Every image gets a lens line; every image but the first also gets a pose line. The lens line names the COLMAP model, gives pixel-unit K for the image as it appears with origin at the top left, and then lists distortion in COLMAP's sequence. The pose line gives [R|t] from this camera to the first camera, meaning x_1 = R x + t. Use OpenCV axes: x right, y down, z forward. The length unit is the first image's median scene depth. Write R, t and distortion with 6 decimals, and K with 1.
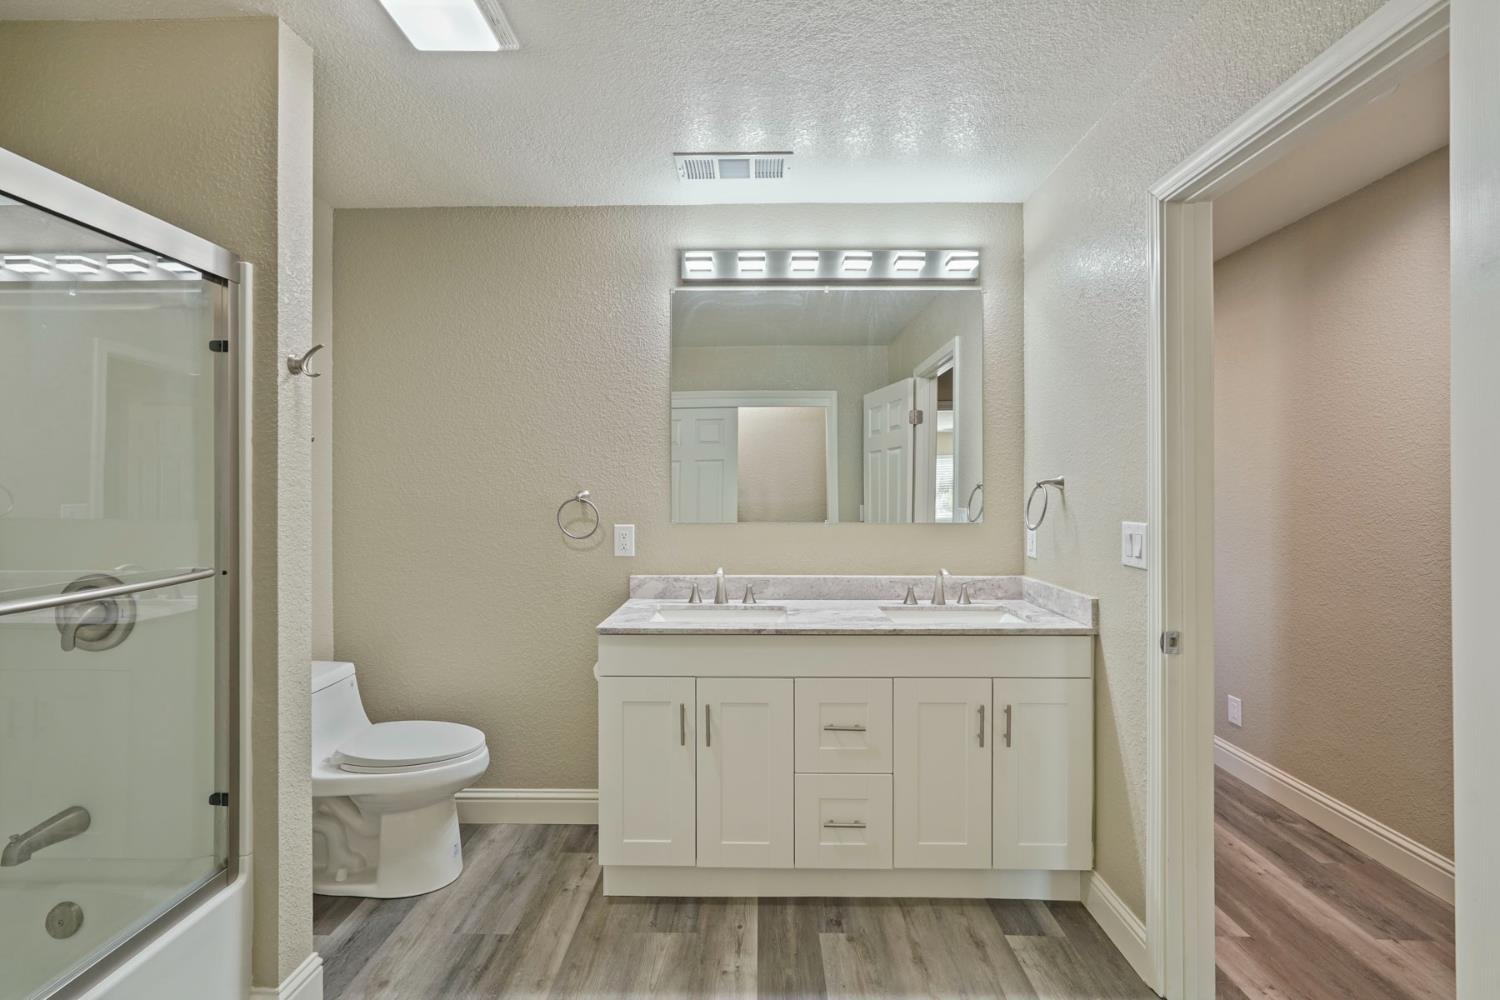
lens RADIAL K [[673.8, 0, 750.3], [0, 673.8, 493.3], [0, 0, 1]] dist [0.000654, 0.000409]
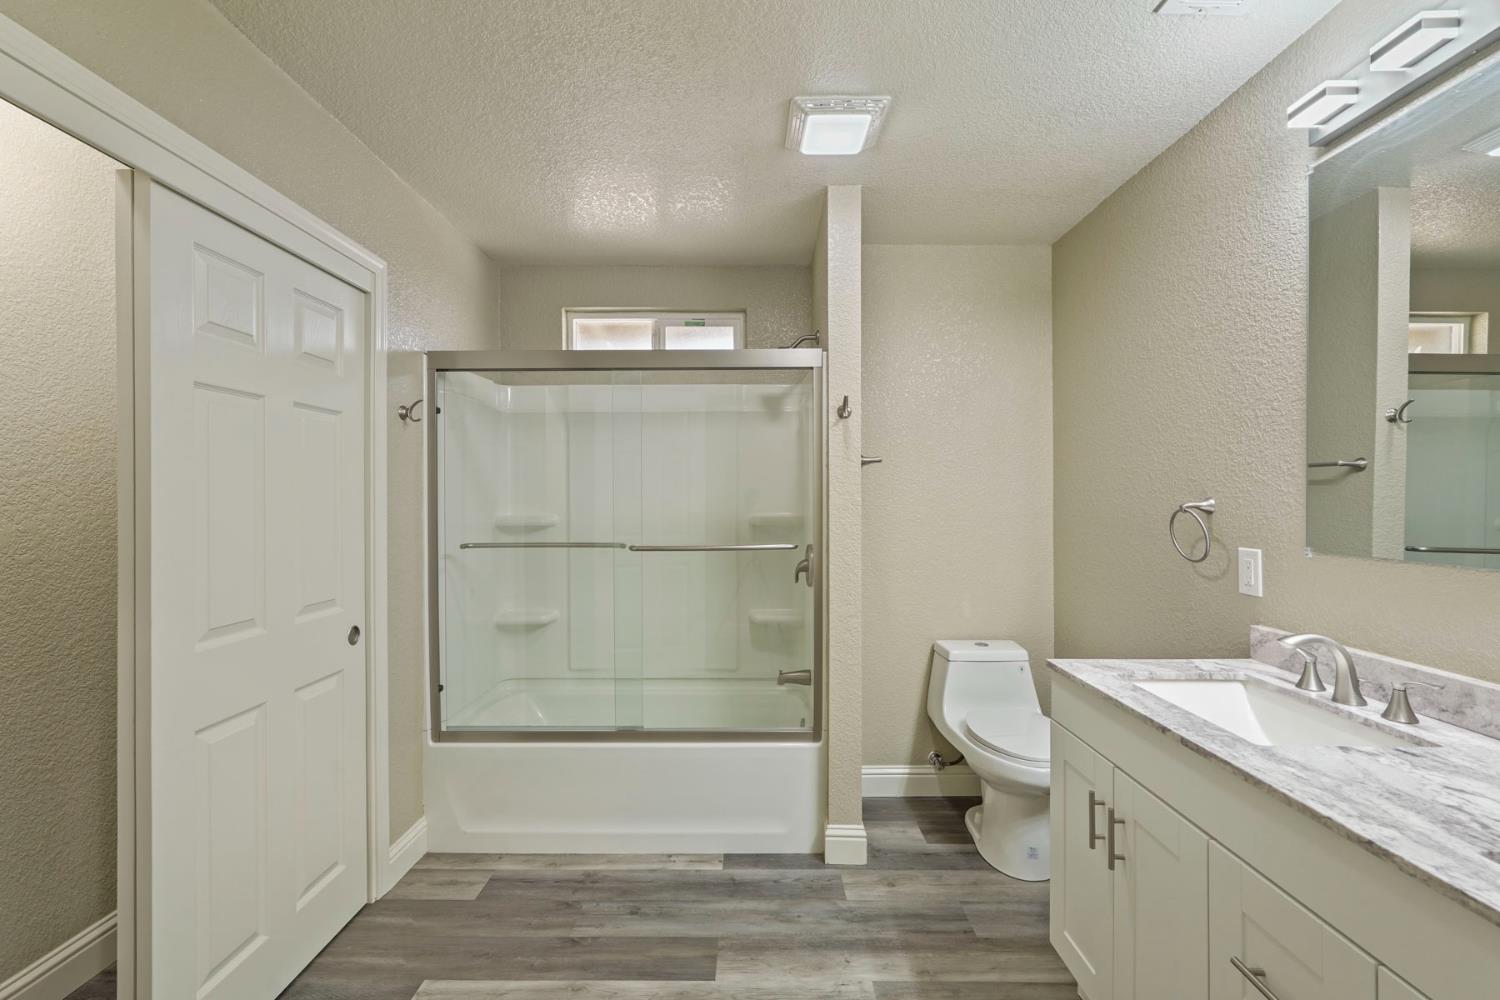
lens RADIAL K [[673.8, 0, 750.6], [0, 673.8, 497.8], [0, 0, 1]] dist [0.000654, 0.000409]
pose [[0.004498, 0.004866, -0.999978, 0.625749], [-0.003800, 0.999981, 0.004849, -0.007959], [0.999983, 0.003778, 0.004516, 0.626476]]
